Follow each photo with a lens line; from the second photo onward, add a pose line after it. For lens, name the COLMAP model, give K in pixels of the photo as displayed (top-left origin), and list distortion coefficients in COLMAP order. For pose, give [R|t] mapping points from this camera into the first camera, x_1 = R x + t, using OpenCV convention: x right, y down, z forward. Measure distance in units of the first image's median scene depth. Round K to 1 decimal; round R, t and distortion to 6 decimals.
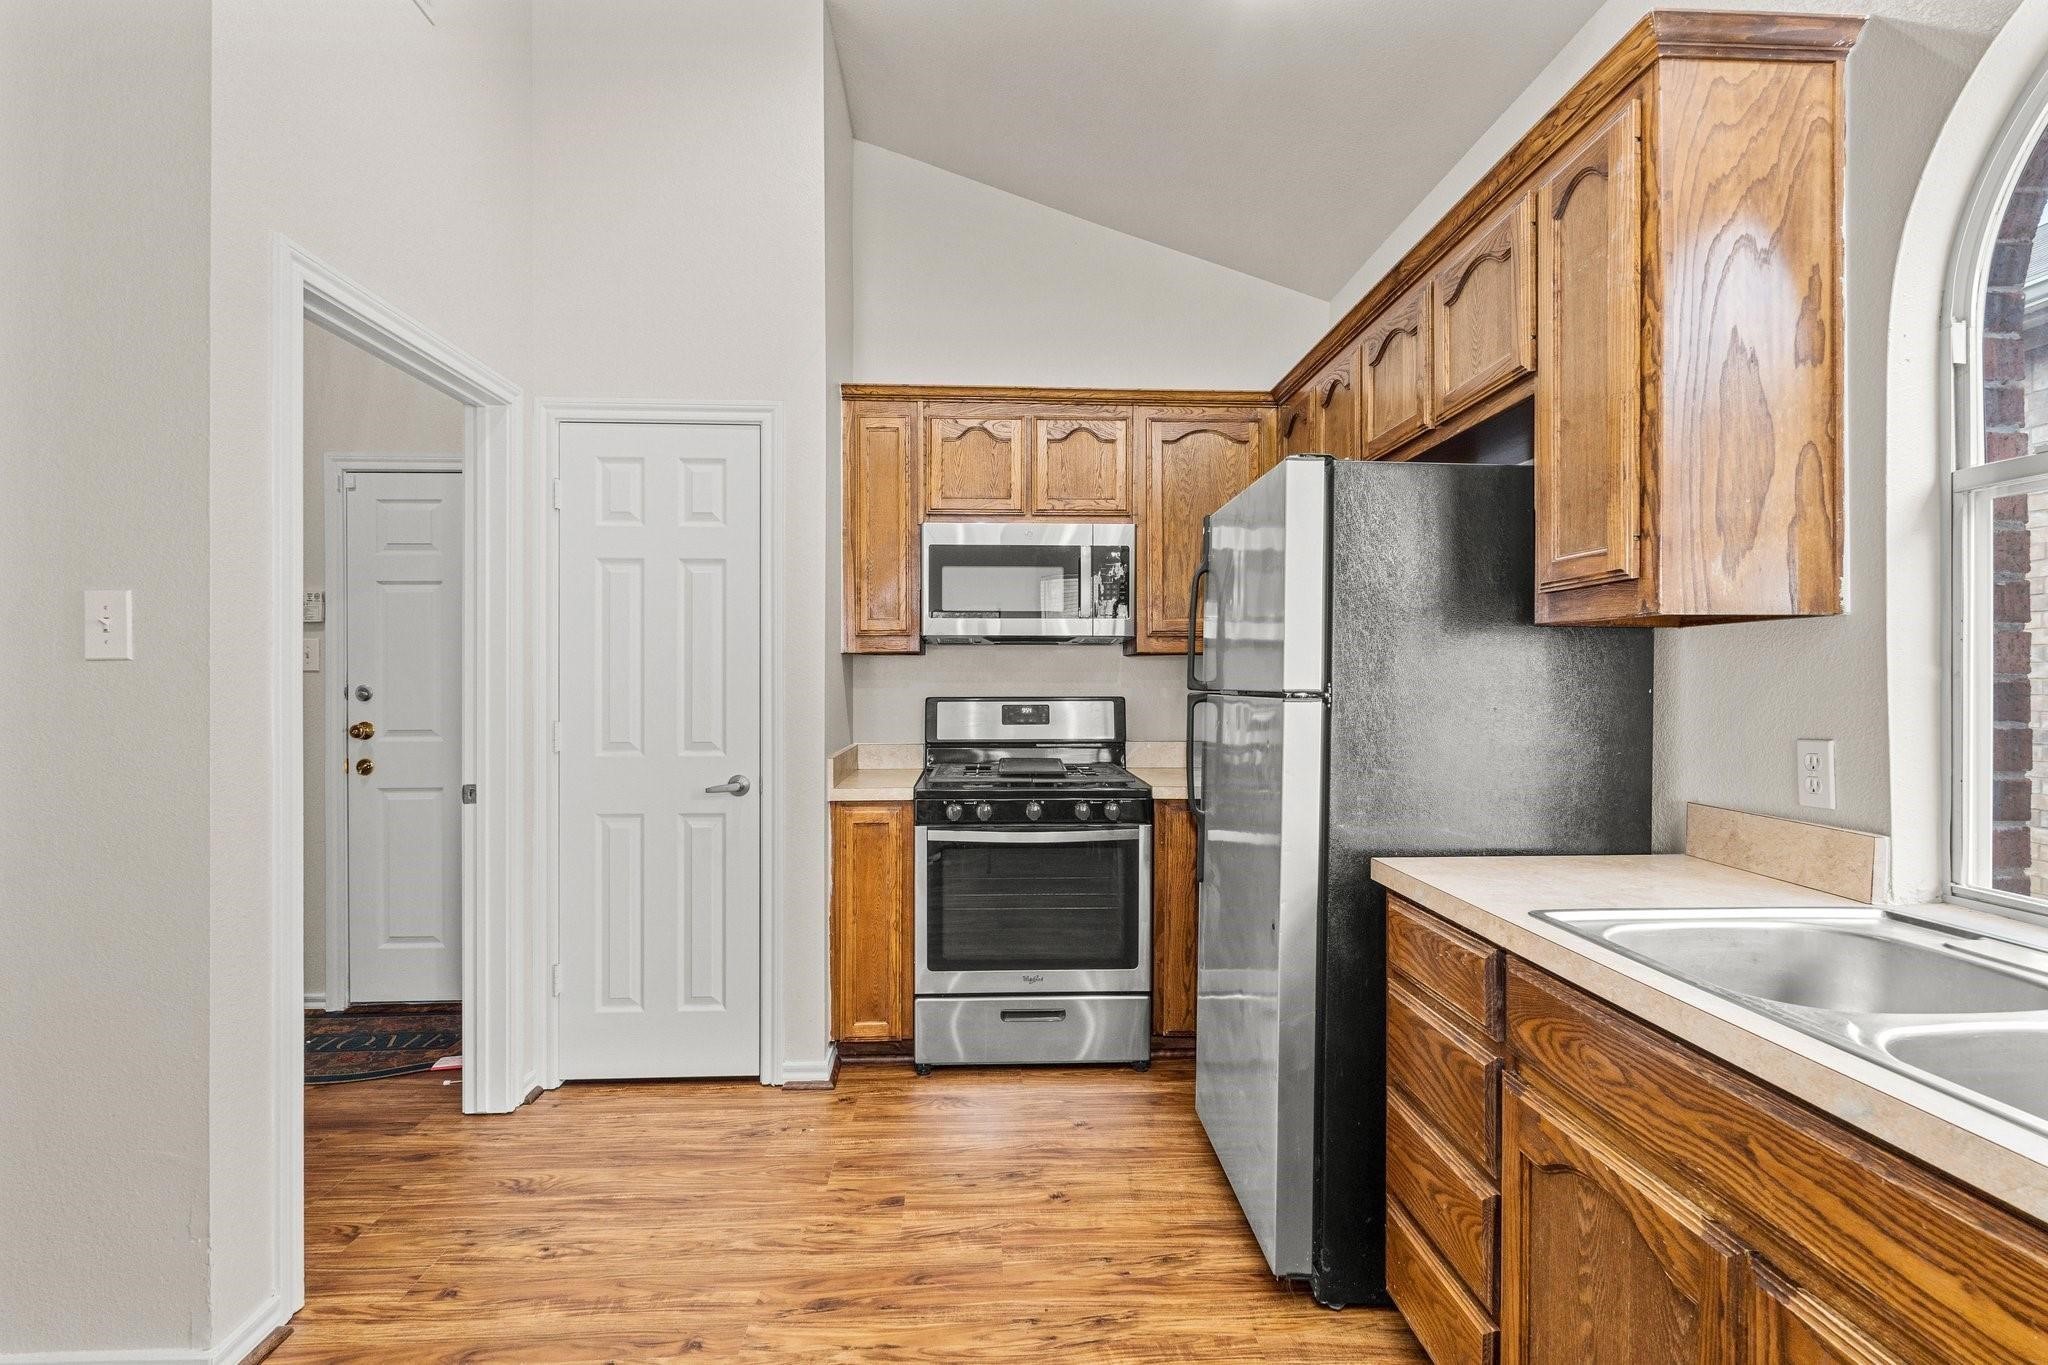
lens RADIAL K [[912.3, 0, 1022.0], [0, 912.3, 679.9], [0, 0, 1]] dist [-0.005406, 0.001276]
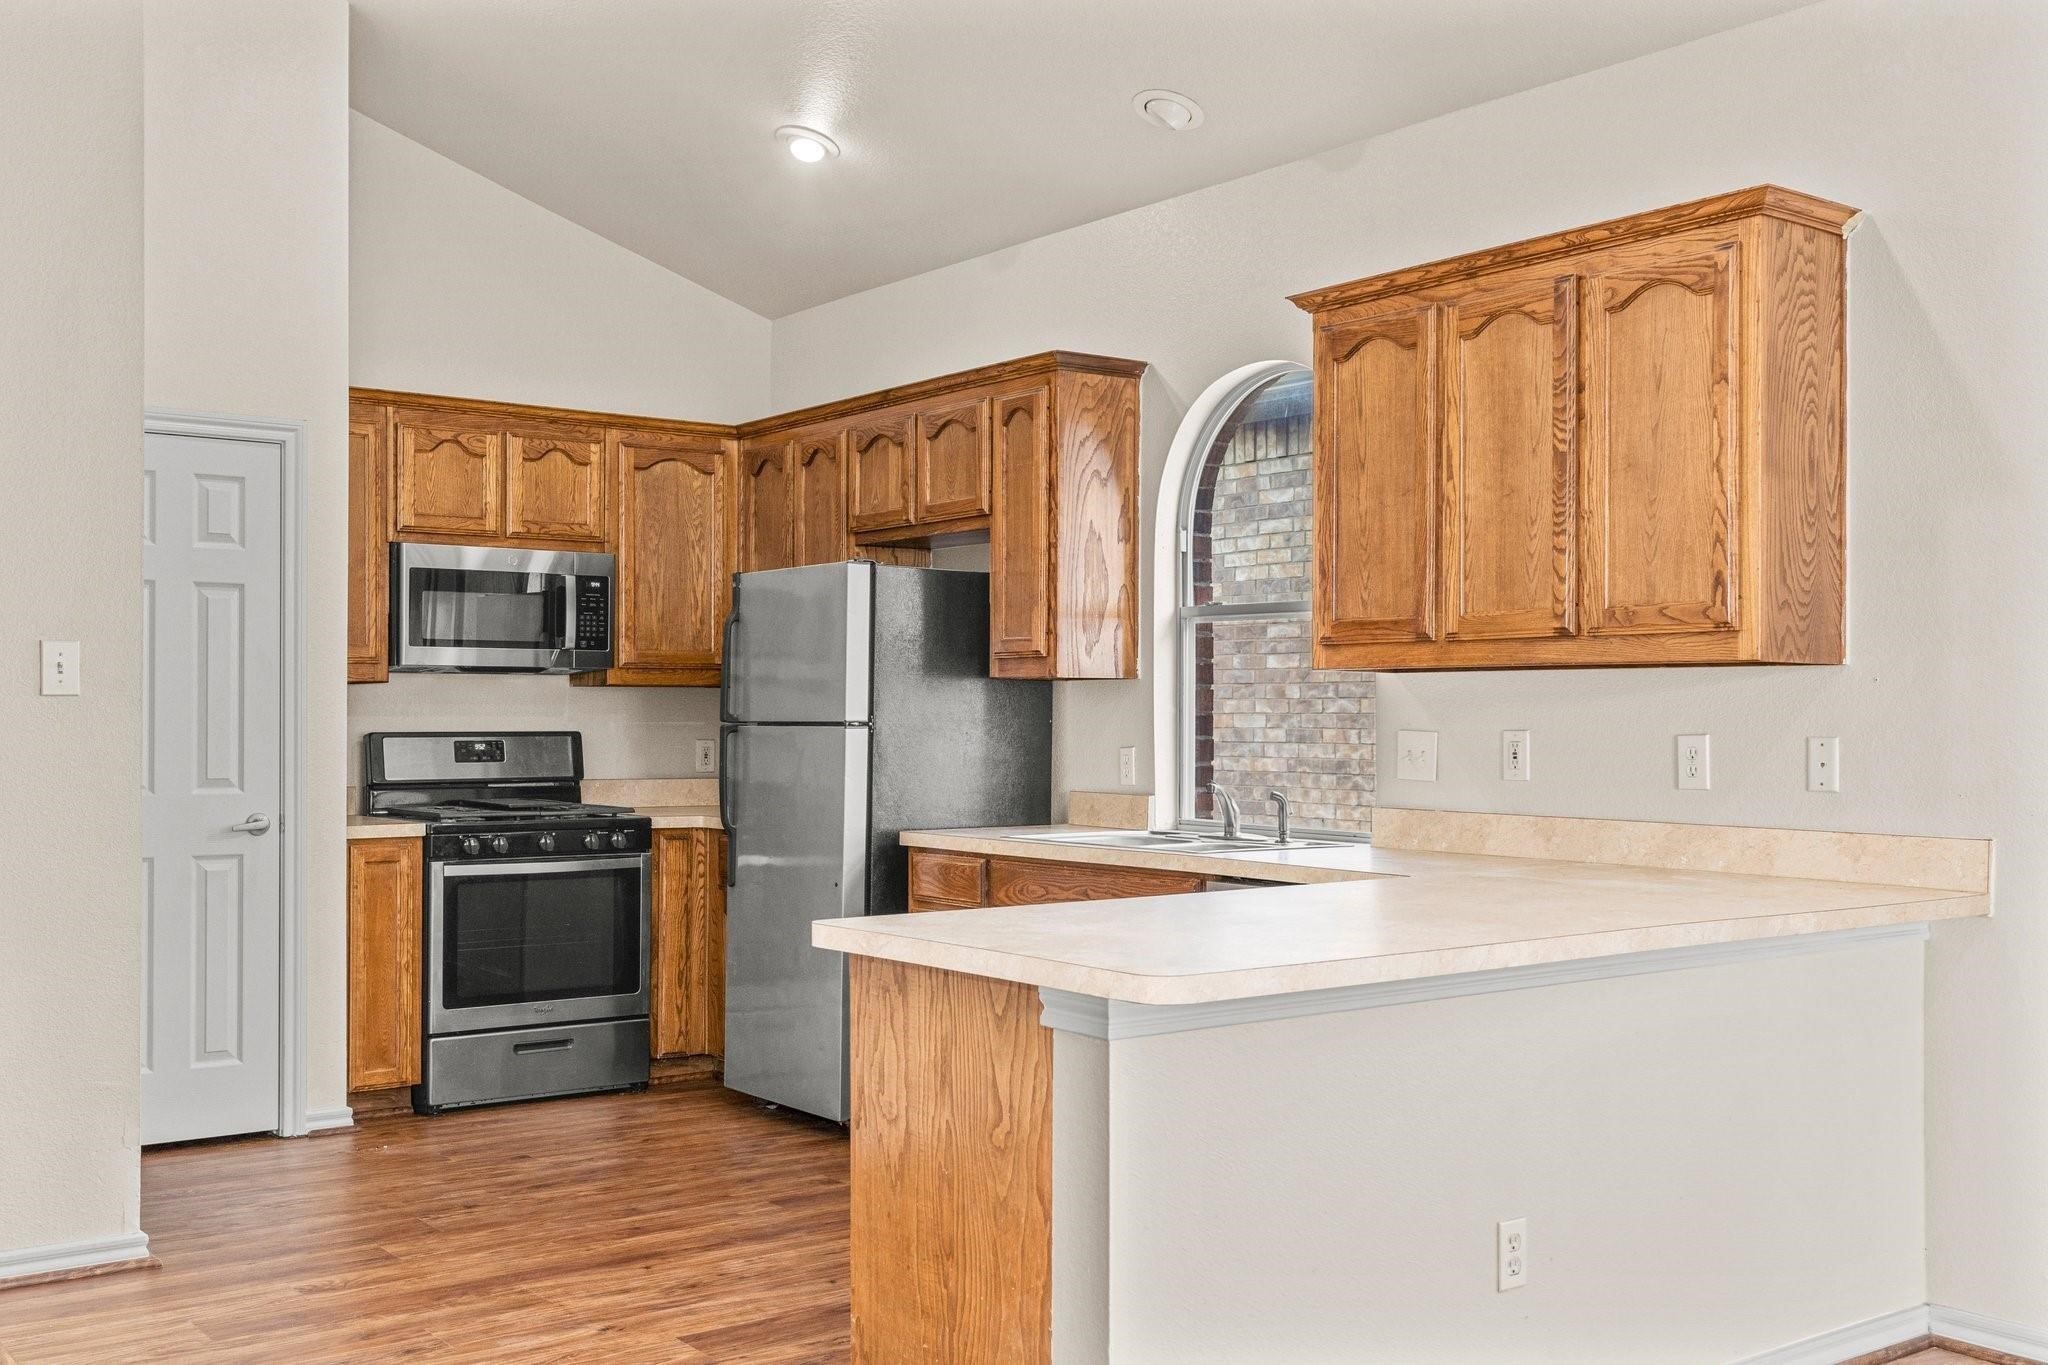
lens RADIAL K [[2036.1, 0, 1005.5], [0, 2036.1, 711.3], [0, 0, 1]] dist [-0.004127, 0.000000]
pose [[0.828627, 0.001975, 0.559798, -1.313046], [-0.001884, 0.999998, -0.000739, -0.001402], [-0.559799, -0.000442, 0.828629, -1.827279]]
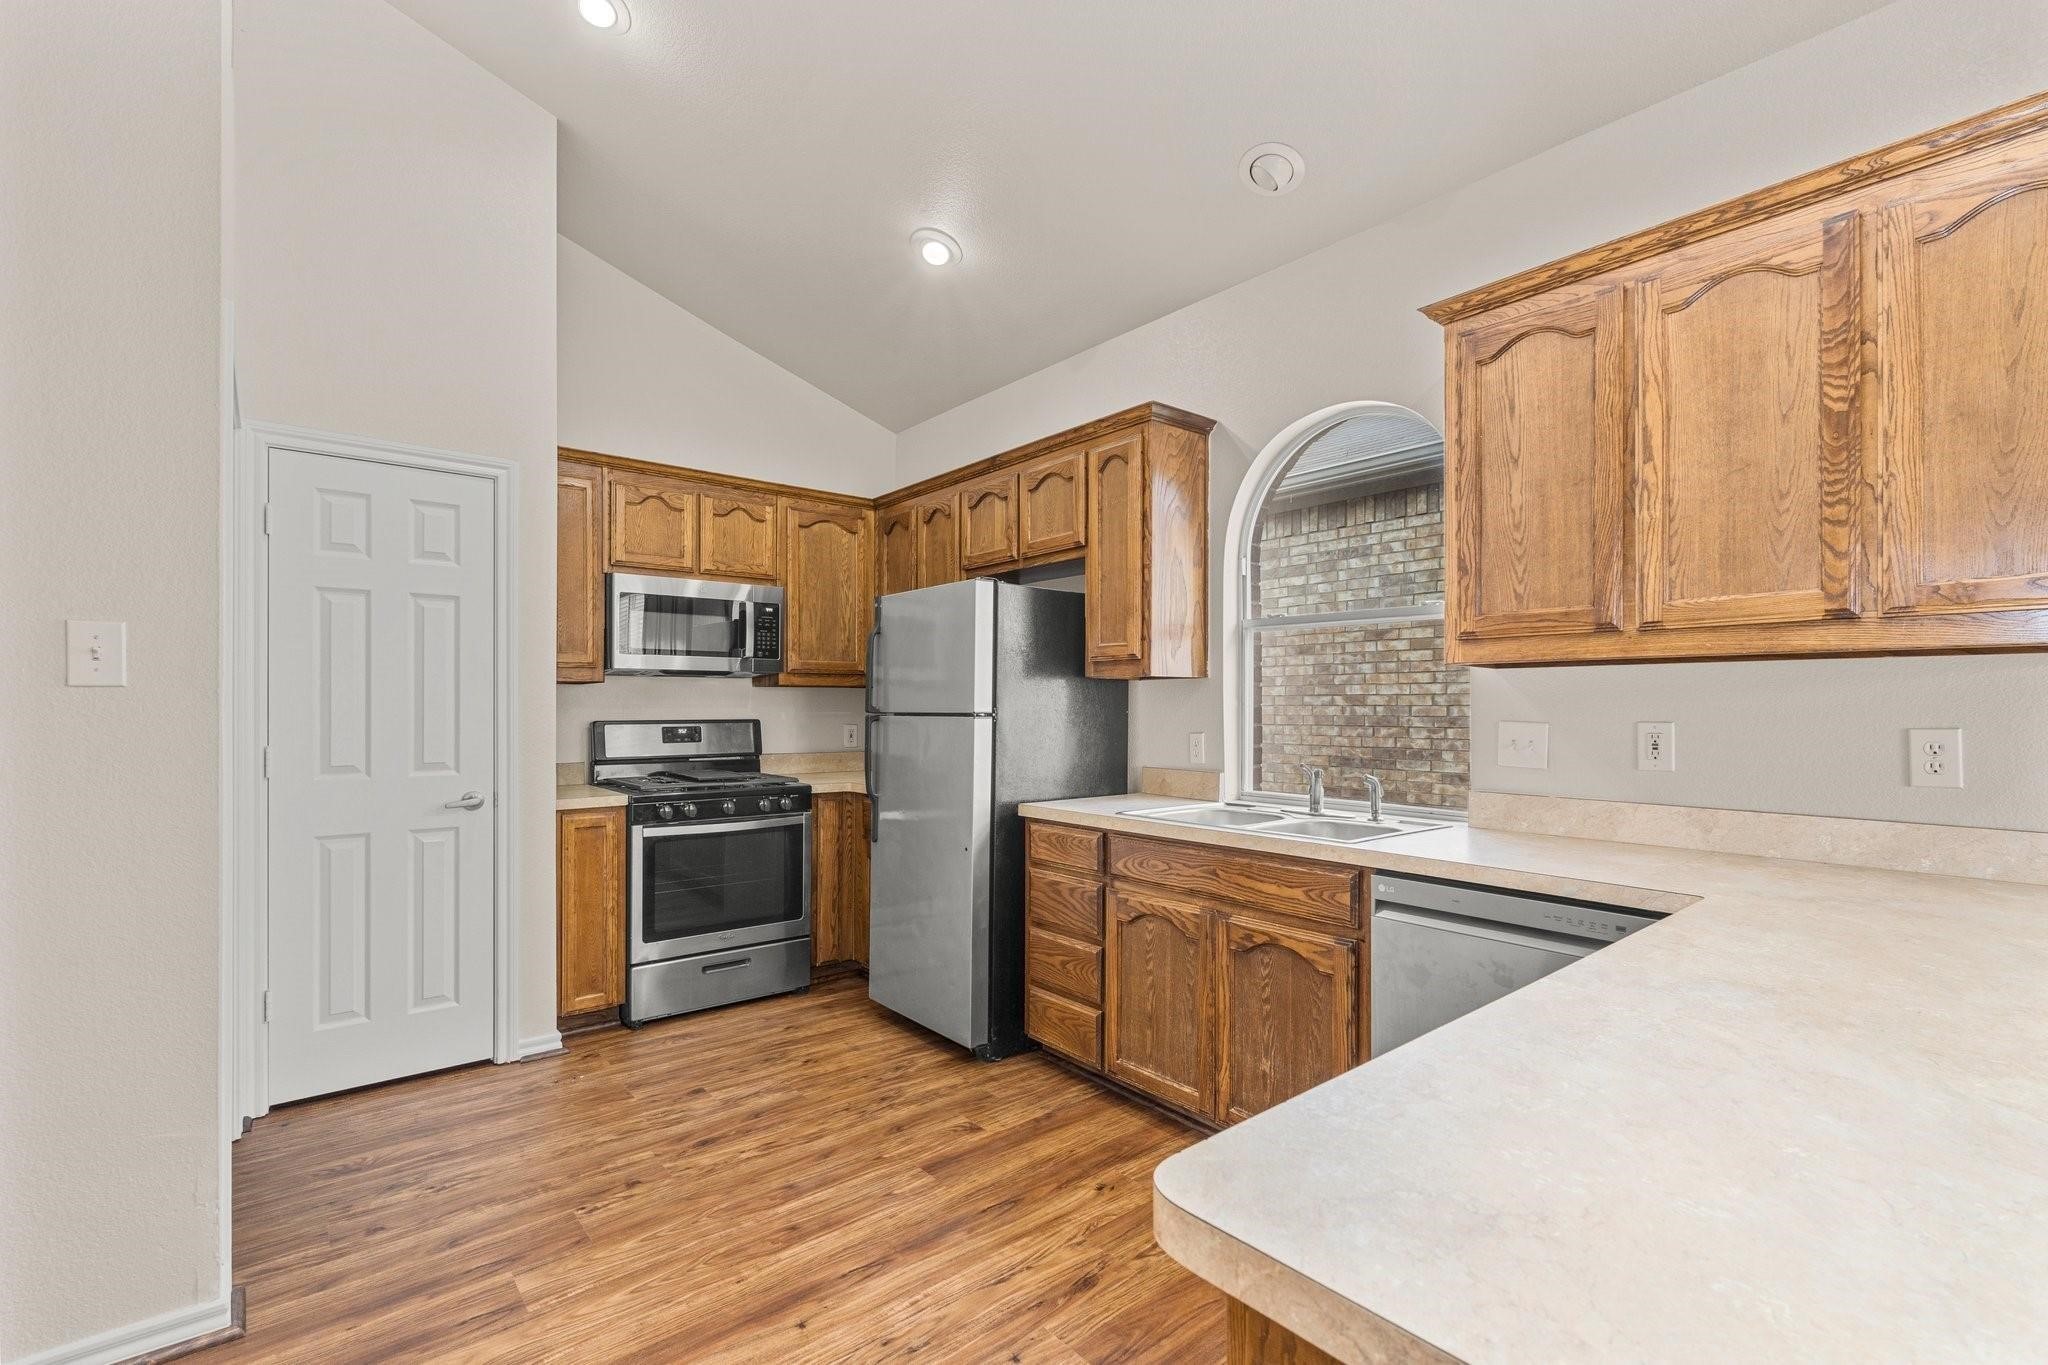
lens RADIAL K [[912.3, 0, 1017.6], [0, 912.3, 706.7], [0, 0, 1]] dist [-0.005406, 0.001276]
pose [[0.802378, -0.000245, 0.596816, -0.680539], [-0.000669, 0.999999, 0.001310, -0.001540], [-0.596815, -0.001451, 0.802377, -0.444352]]
